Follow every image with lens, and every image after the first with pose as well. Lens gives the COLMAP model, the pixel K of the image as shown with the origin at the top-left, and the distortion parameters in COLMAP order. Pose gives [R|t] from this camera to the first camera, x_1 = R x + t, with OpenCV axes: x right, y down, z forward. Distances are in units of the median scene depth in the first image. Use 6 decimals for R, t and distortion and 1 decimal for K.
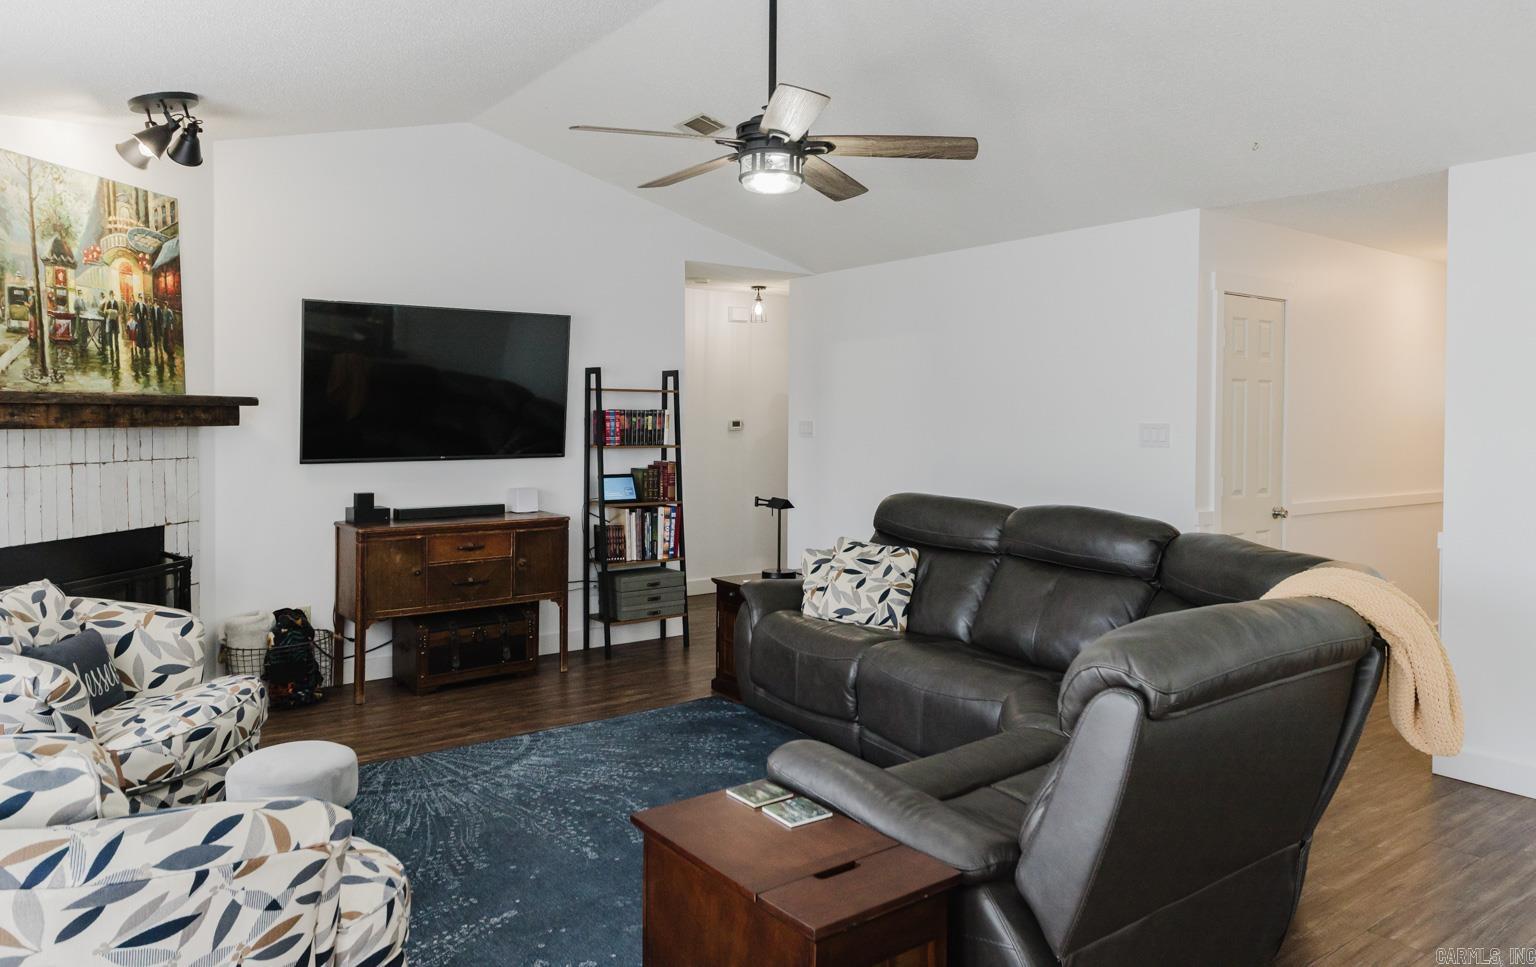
lens RADIAL K [[1025.5, 0, 782.4], [0, 1025.5, 436.1], [0, 0, 1]] dist [0.009173, -0.009765]
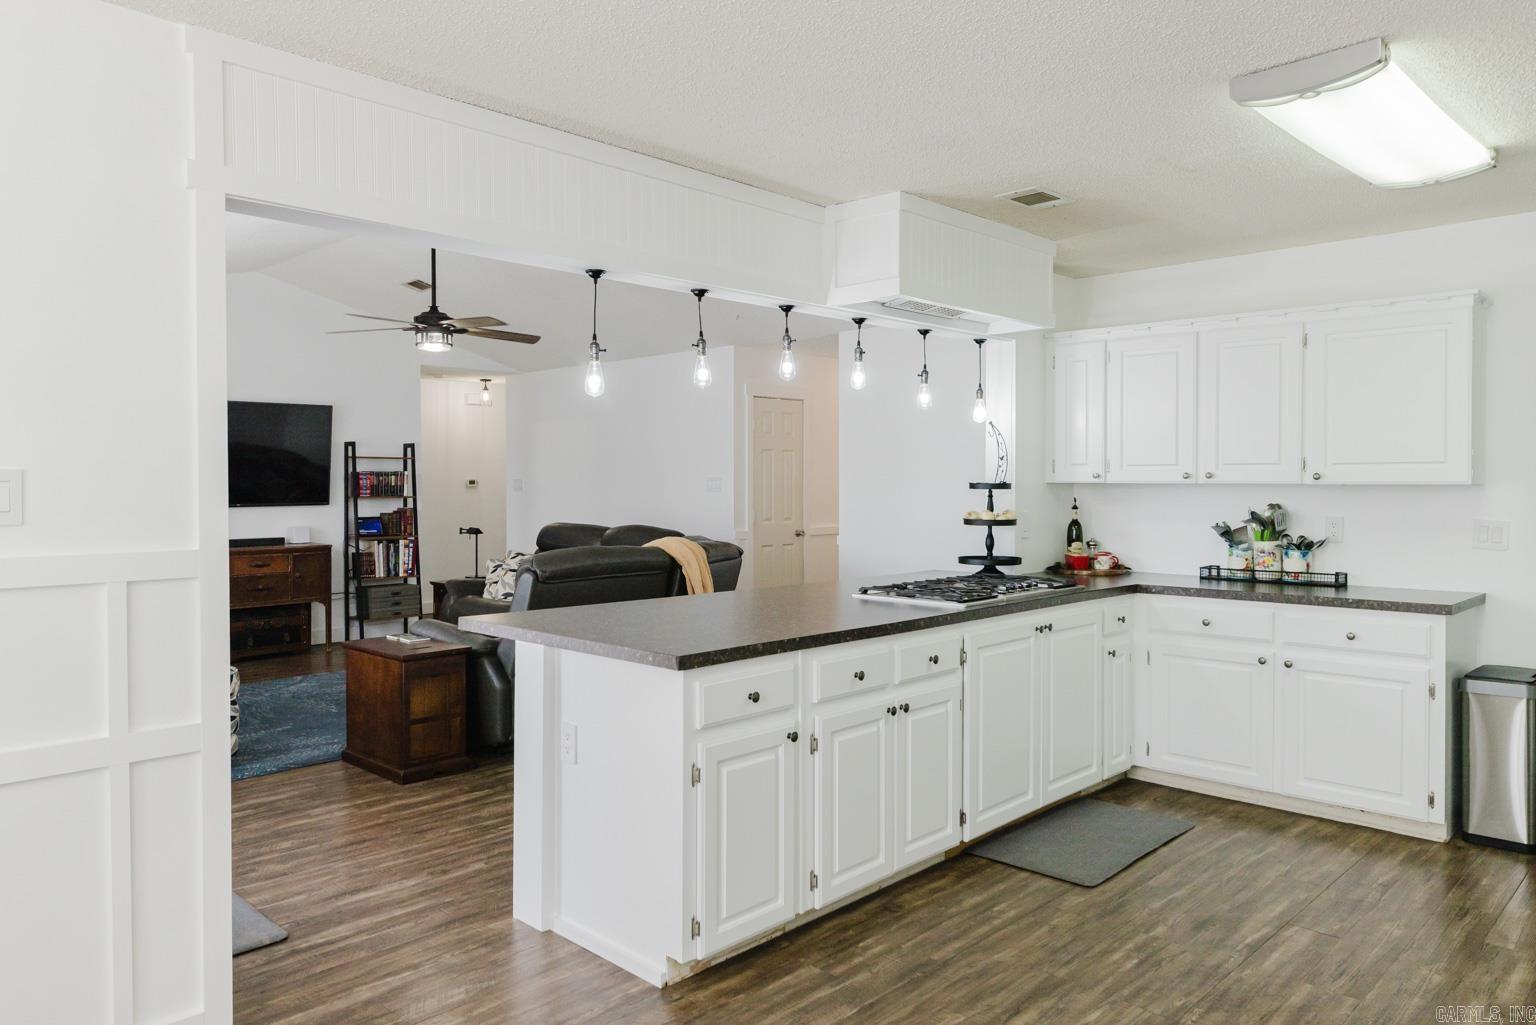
lens RADIAL K [[1048.6, 0, 757.4], [0, 1048.6, 493.4], [0, 0, 1]] dist [0.011992, -0.007598]
pose [[0.987891, -0.008658, 0.154906, 0.191267], [0.009852, 0.999927, -0.006943, 0.026706], [-0.154835, 0.008385, 0.987905, -0.683249]]
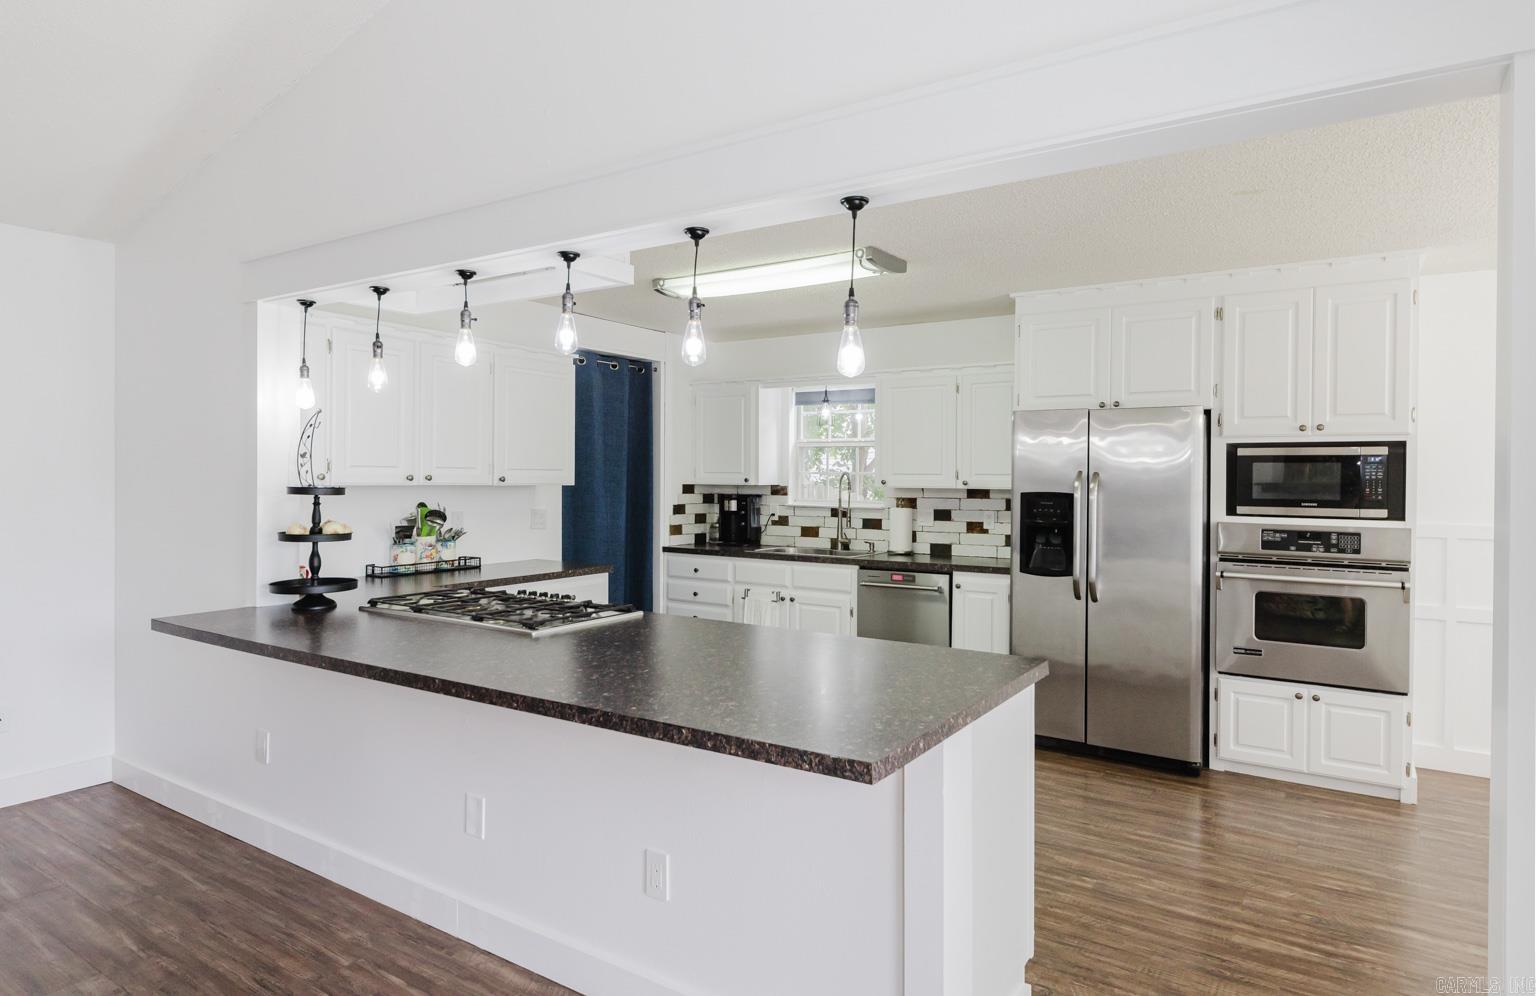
lens RADIAL K [[883.6, 0, 758.3], [0, 883.6, 481.6], [0, 0, 1]] dist [0.014089, -0.001889]
pose [[-0.334669, -0.015543, 0.942207, -0.195074], [0.007451, 0.999789, 0.019140, -0.003954], [-0.942306, 0.013426, -0.334483, 0.230141]]
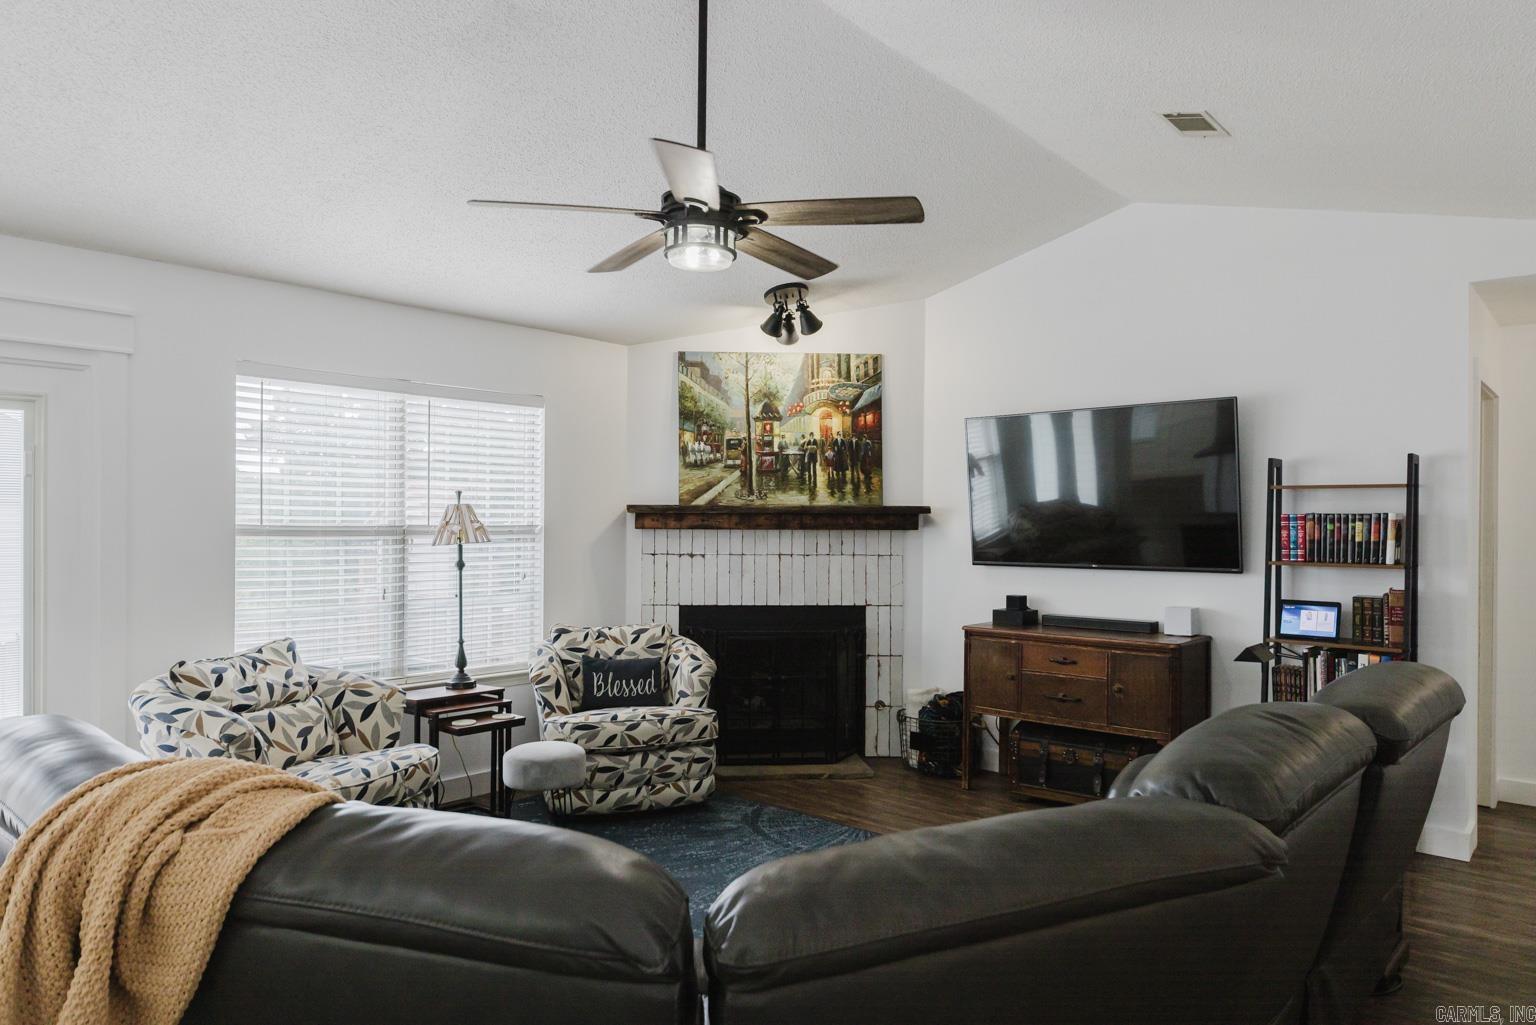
lens RADIAL K [[972.0, 0, 771.3], [0, 972.0, 527.9], [0, 0, 1]] dist [-0.008155, -0.000851]
pose [[0.206438, 0.001710, -0.978458, 0.584391], [-0.023198, 0.999726, -0.003147, -0.005531], [0.978185, 0.023348, 0.206421, 0.625895]]
